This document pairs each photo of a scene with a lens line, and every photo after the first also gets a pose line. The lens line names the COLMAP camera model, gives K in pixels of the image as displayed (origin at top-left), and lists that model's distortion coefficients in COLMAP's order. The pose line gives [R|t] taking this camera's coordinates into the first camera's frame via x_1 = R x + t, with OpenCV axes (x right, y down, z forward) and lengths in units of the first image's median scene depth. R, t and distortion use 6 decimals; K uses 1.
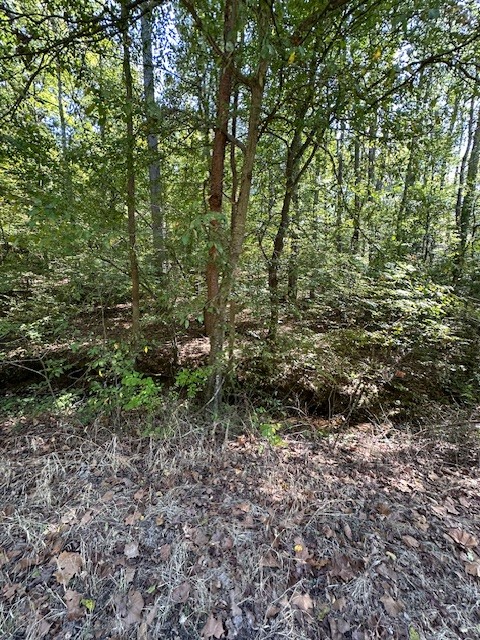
lens RADIAL K [[256.2, 0, 240.0], [0, 256.2, 318.7], [0, 0, 1]] dist [-0.000889, 0.000387]
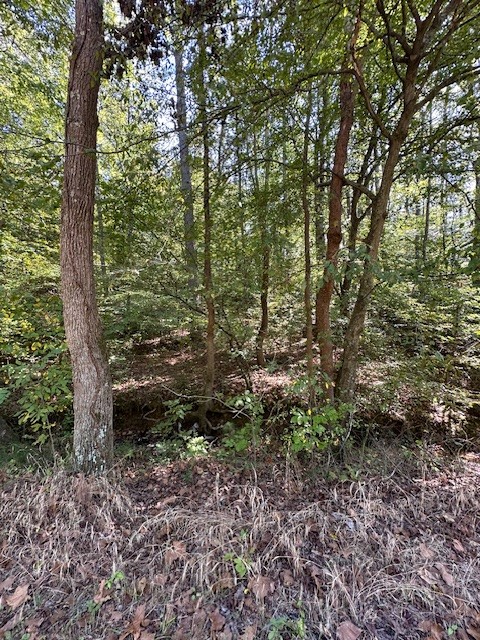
lens RADIAL K [[256.2, 0, 240.0], [0, 256.2, 319.2], [0, 0, 1]] dist [-0.000889, 0.000387]
pose [[0.998849, -0.047249, 0.008261, -0.529798], [0.047886, 0.992222, -0.114899, -0.027622], [-0.002768, 0.115163, 0.993343, -0.007762]]
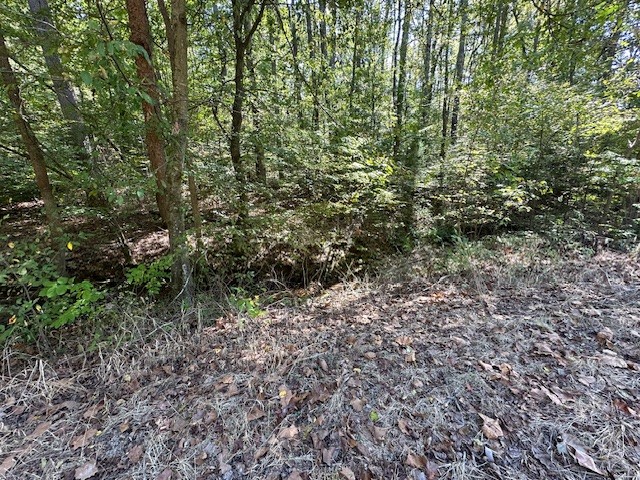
lens RADIAL K [[256.2, 0, 320.6], [0, 256.2, 239.5], [0, 0, 1]] dist [-0.000889, 0.000387]
pose [[0.913940, -0.144967, 0.379077, 0.026541], [0.091736, 0.983647, 0.154995, 0.048276], [-0.395347, -0.106881, 0.912292, 0.011941]]
